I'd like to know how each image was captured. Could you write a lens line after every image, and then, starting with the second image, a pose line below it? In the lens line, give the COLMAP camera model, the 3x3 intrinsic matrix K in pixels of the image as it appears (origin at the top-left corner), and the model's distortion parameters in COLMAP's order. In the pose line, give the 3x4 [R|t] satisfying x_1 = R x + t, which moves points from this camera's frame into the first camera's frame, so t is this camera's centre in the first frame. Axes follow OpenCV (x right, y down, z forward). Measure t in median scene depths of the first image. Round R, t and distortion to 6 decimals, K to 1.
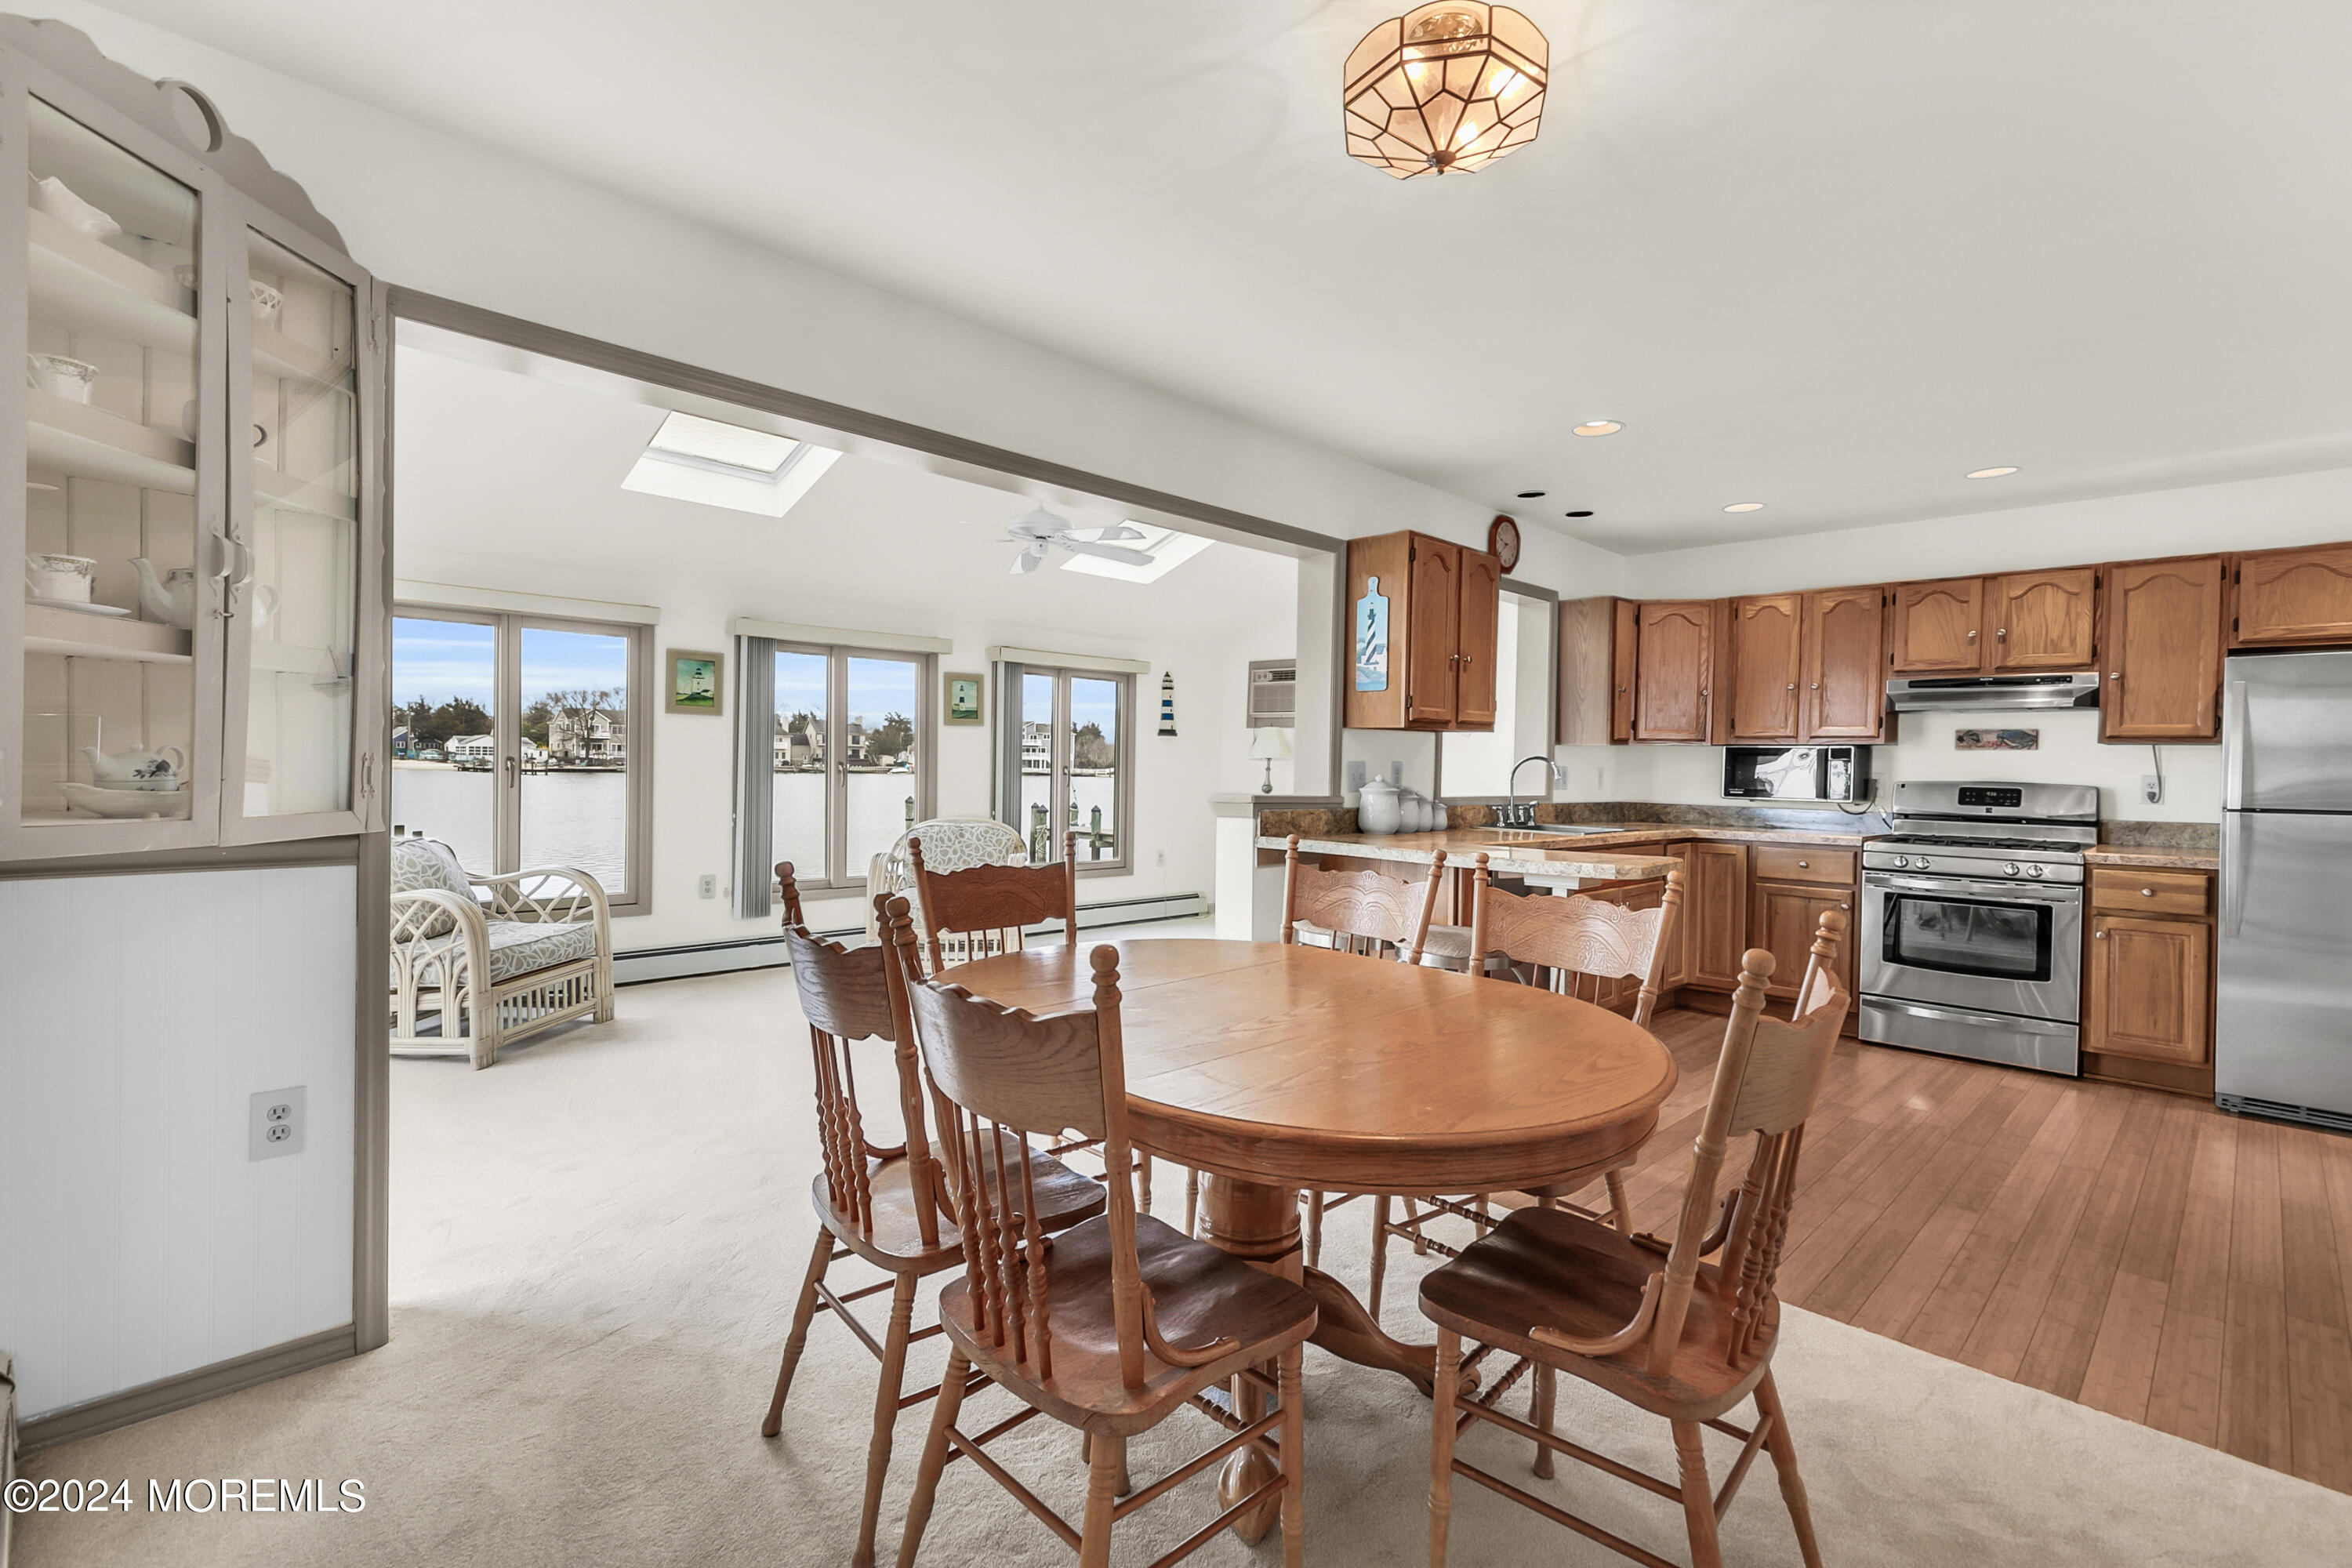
lens RADIAL K [[1097.6, 0, 1192.4], [0, 1097.6, 779.8], [0, 0, 1]] dist [0.008563, -0.001621]
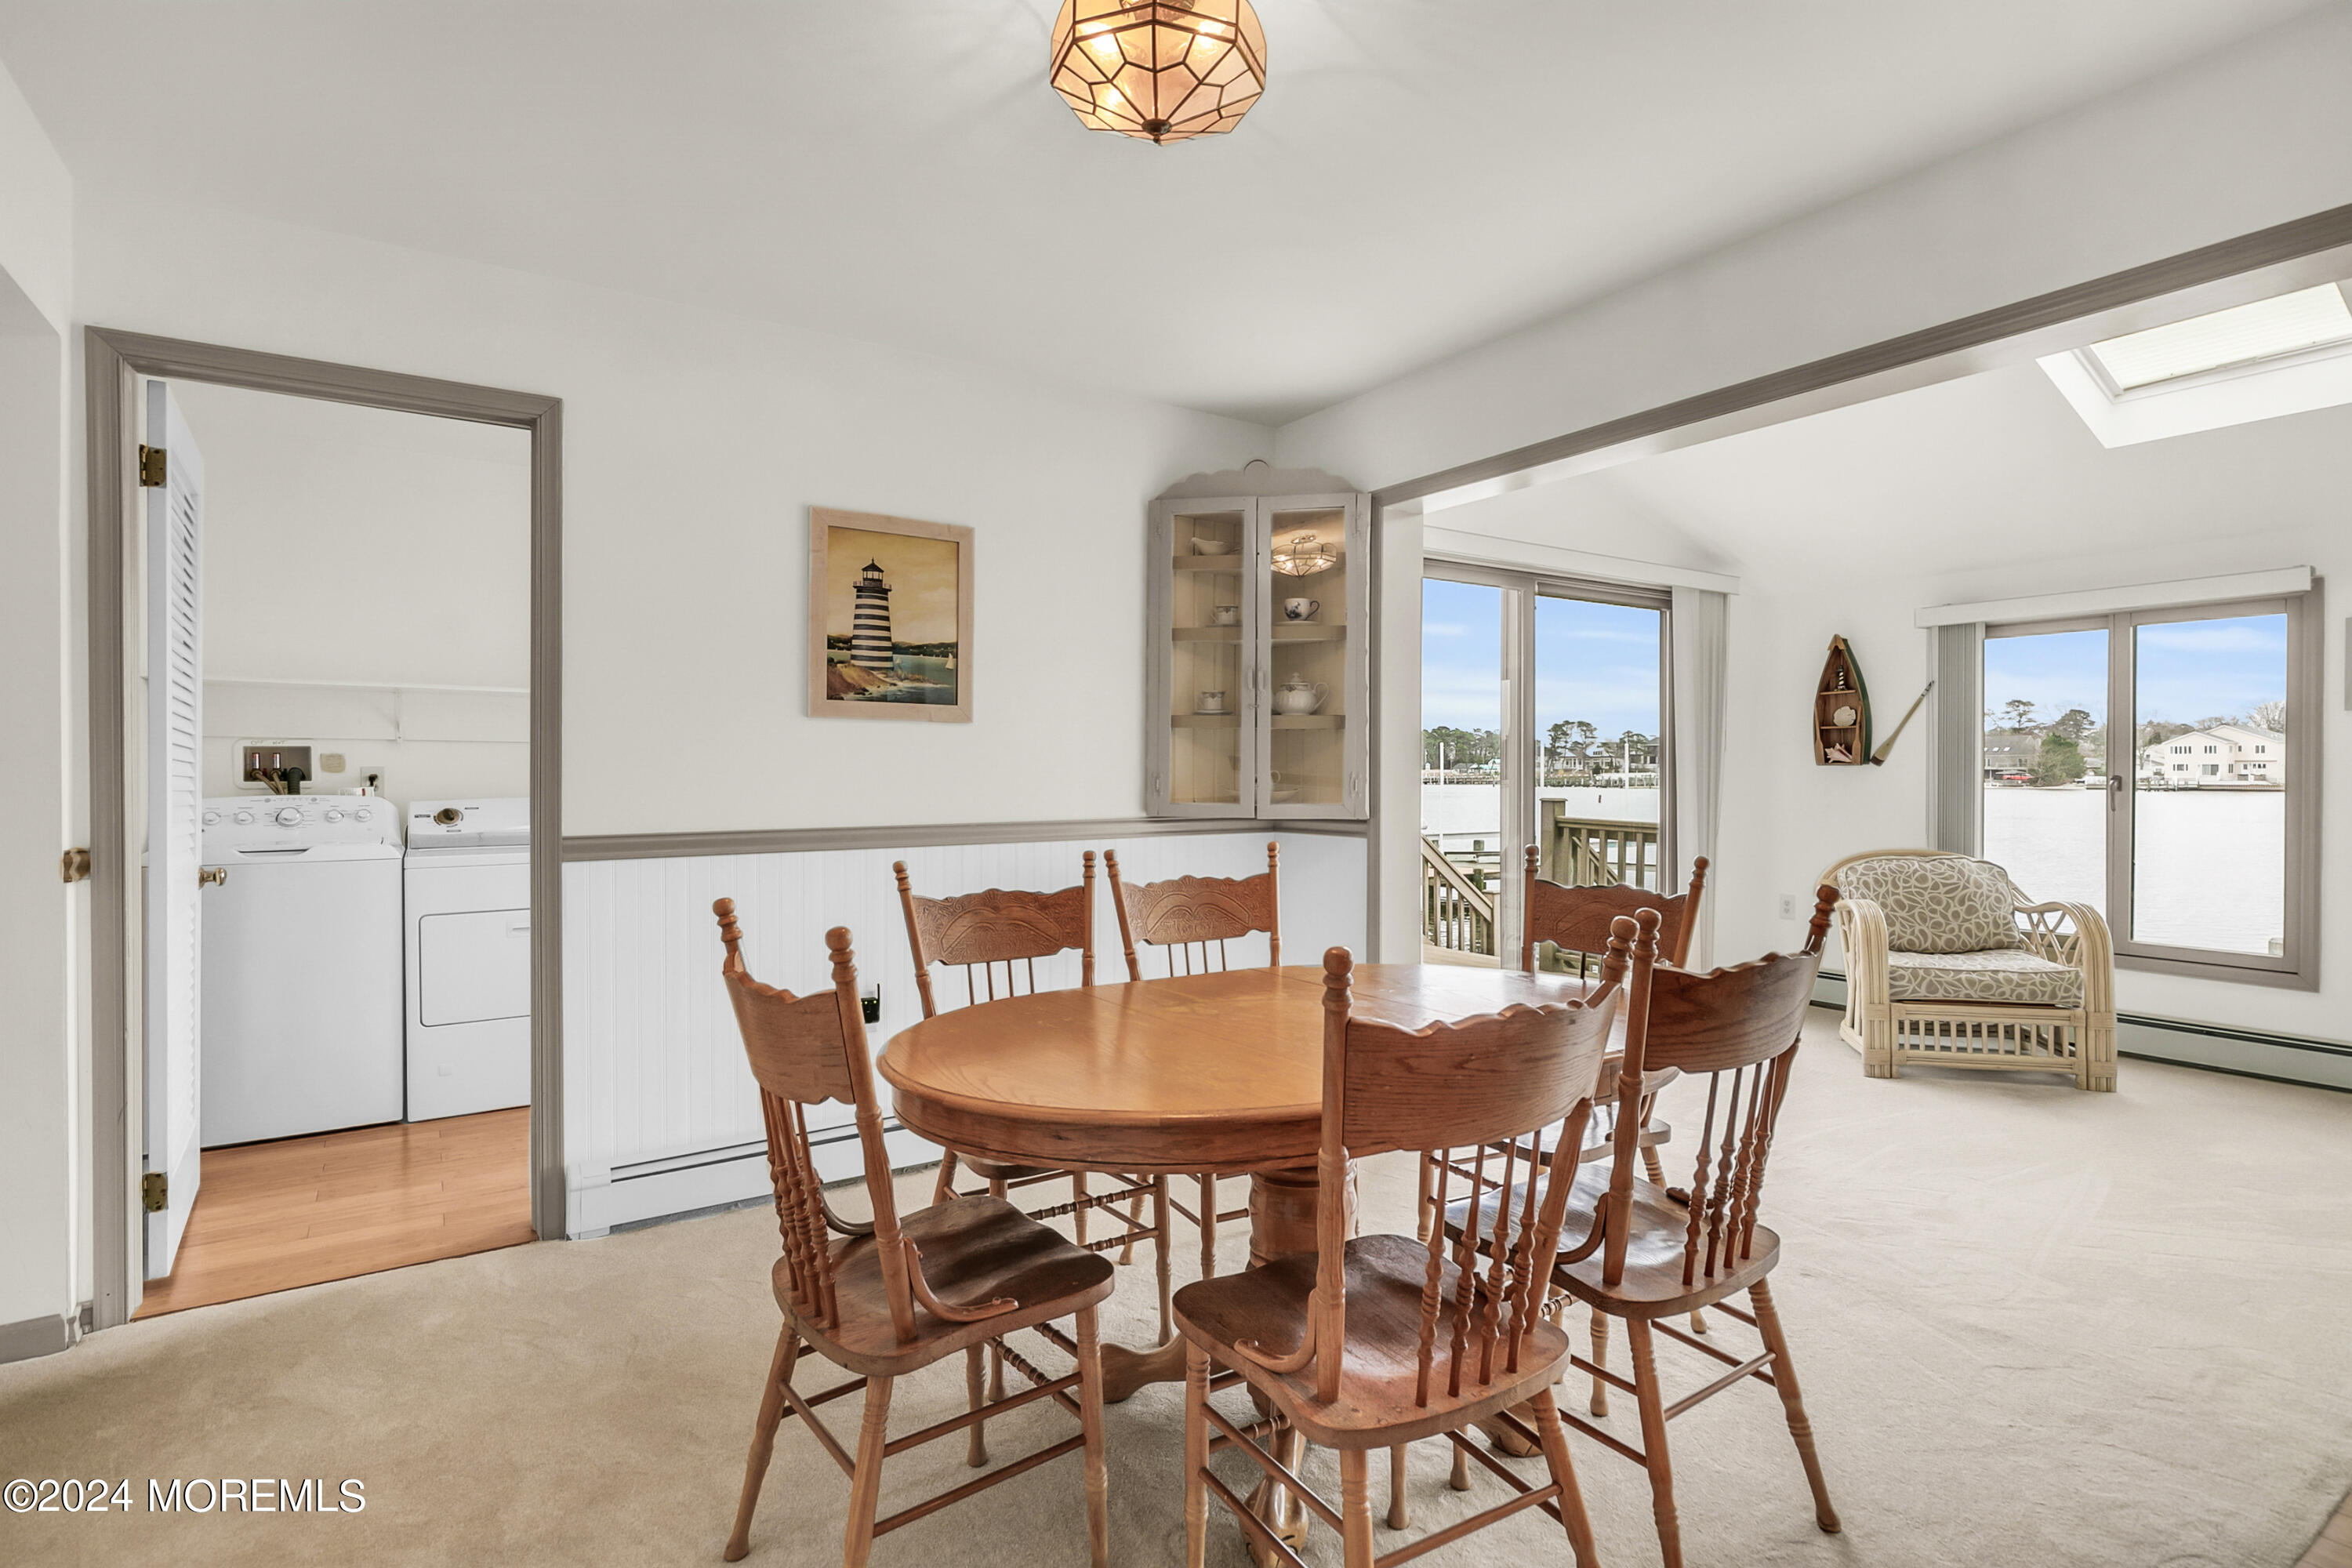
lens RADIAL K [[1165.2, 0, 1166.9], [0, 1165.2, 788.7], [0, 0, 1]] dist [-0.015261, -0.000656]
pose [[-0.214139, -0.005149, -0.976790, 0.387740], [-0.018270, 0.999832, -0.001265, 0.003981], [0.976632, 0.017575, -0.214197, 0.405552]]
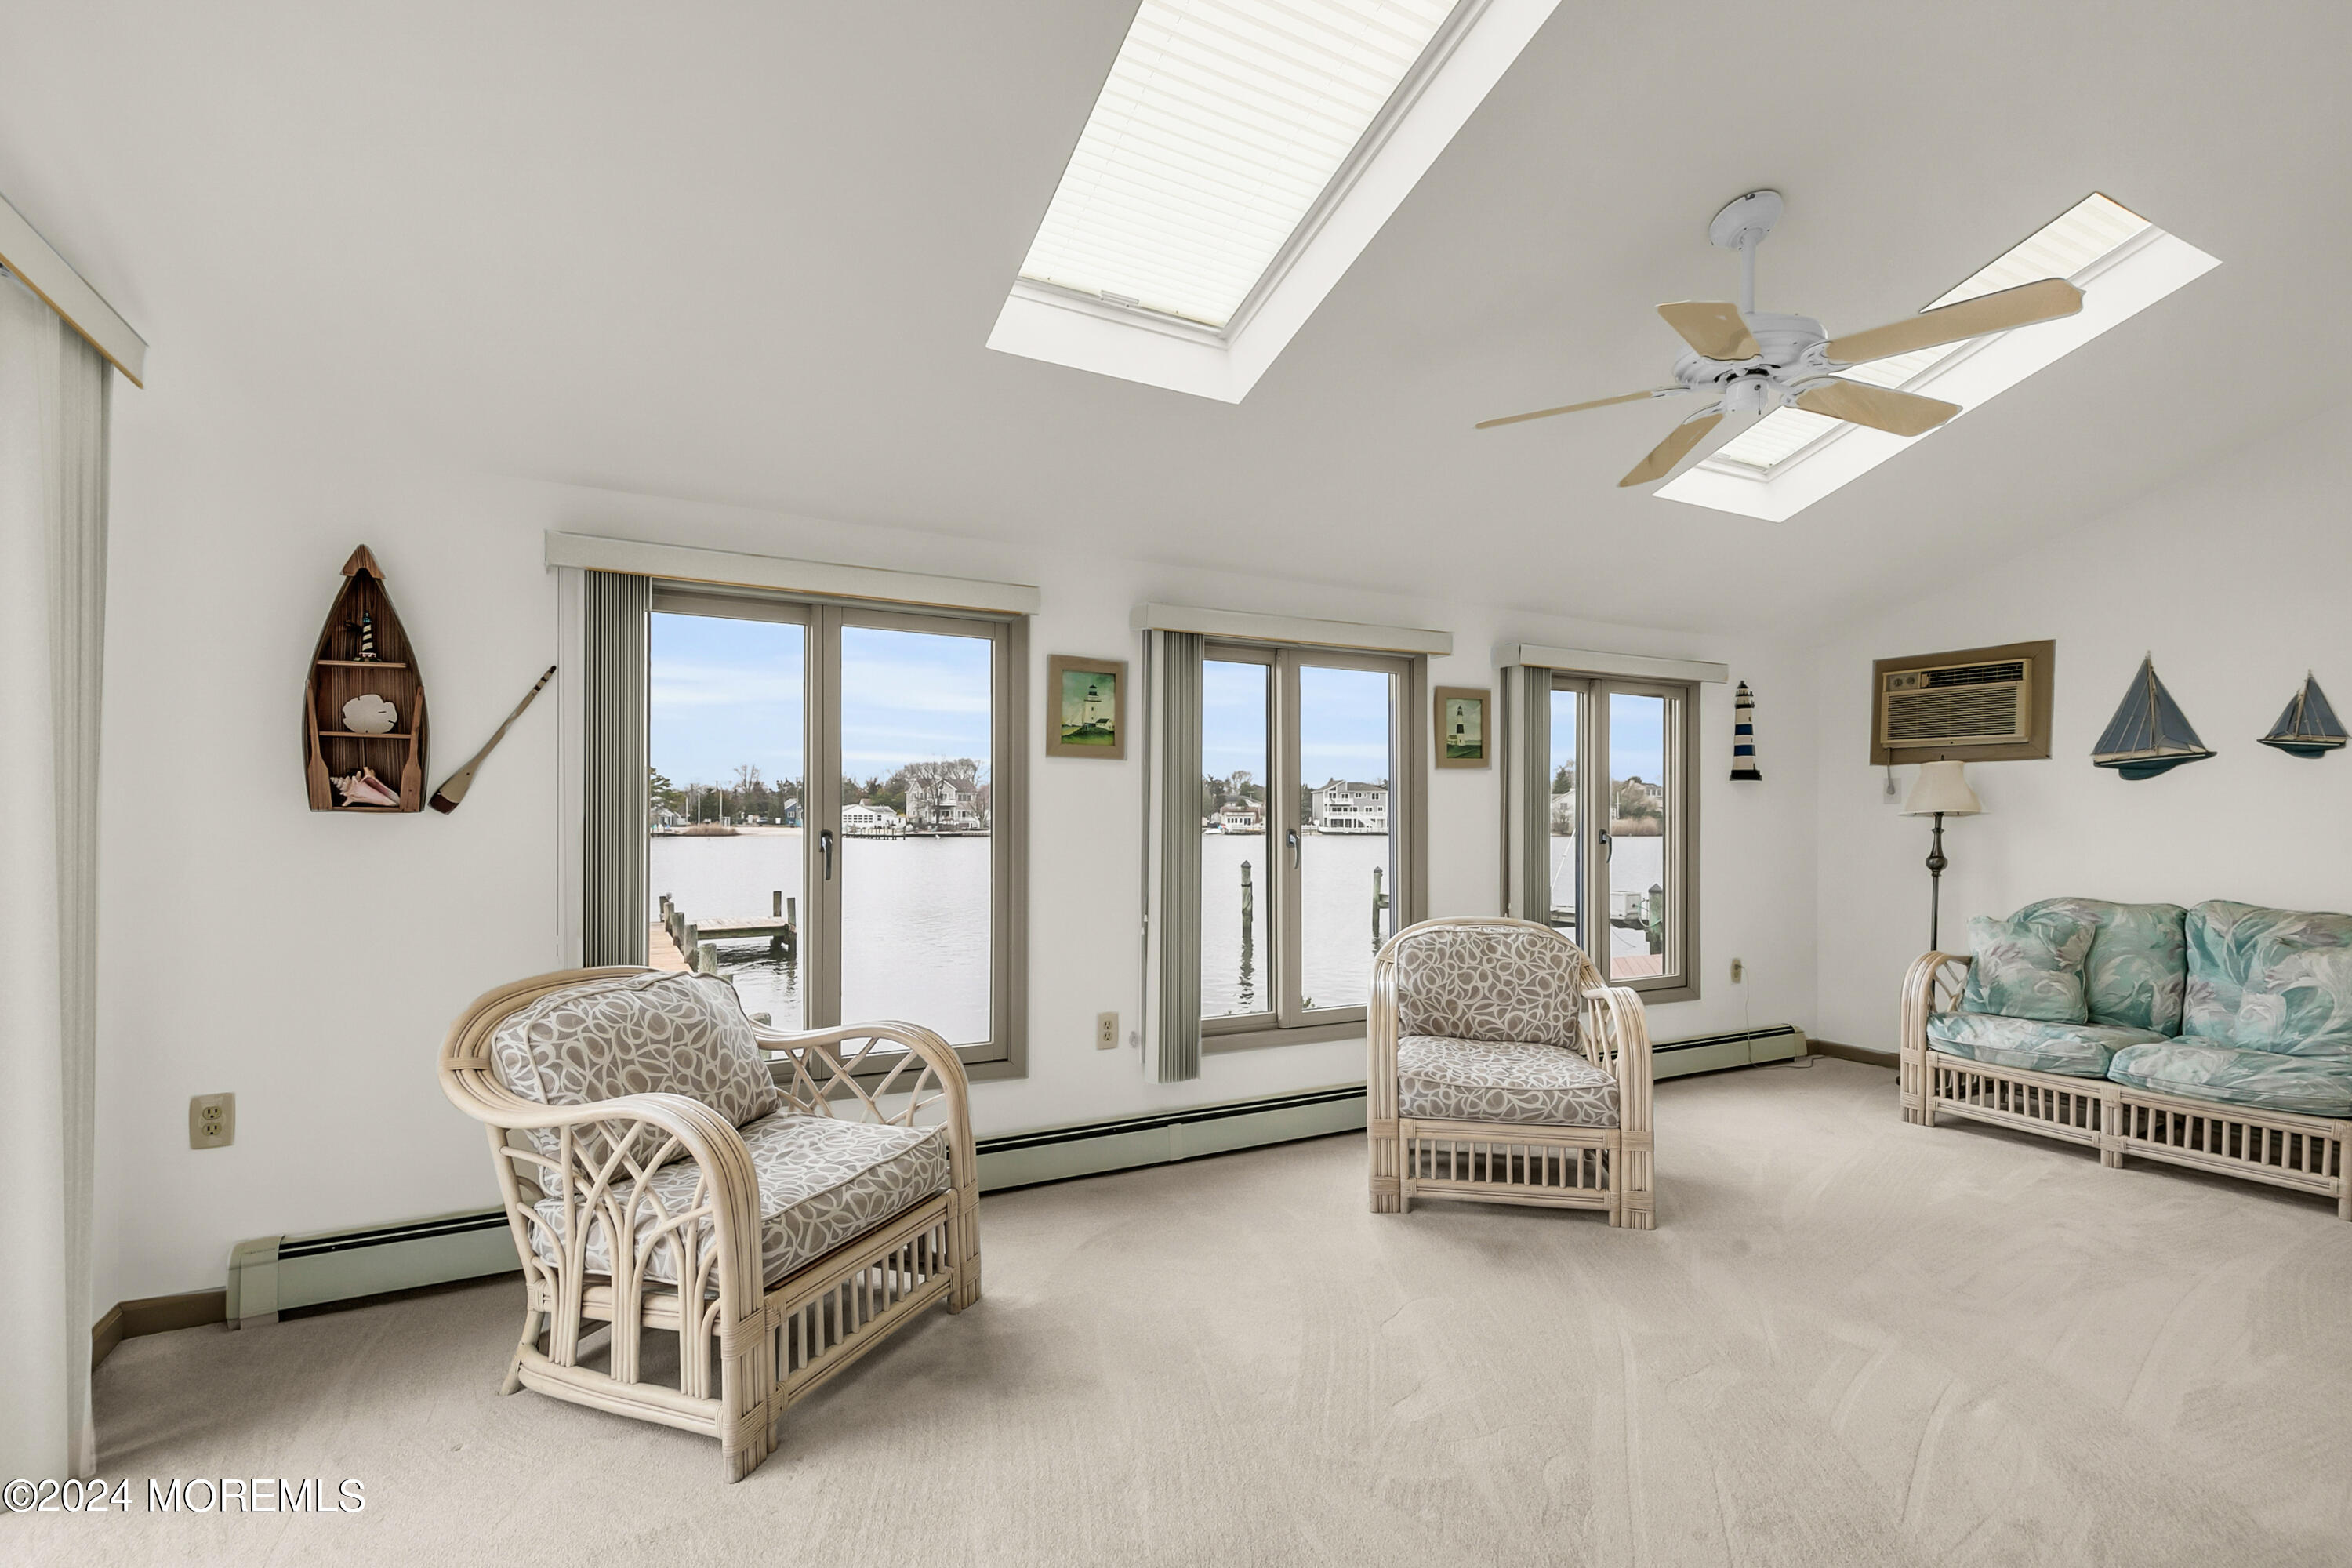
lens RADIAL K [[1097.6, 0, 1176.7], [0, 1097.6, 811.1], [0, 0, 1]] dist [0.008563, -0.001621]
pose [[0.958600, -0.017673, -0.284207, -0.221151], [0.010440, 0.999582, -0.026944, -0.011202], [0.284564, 0.022861, 0.958384, 0.404452]]
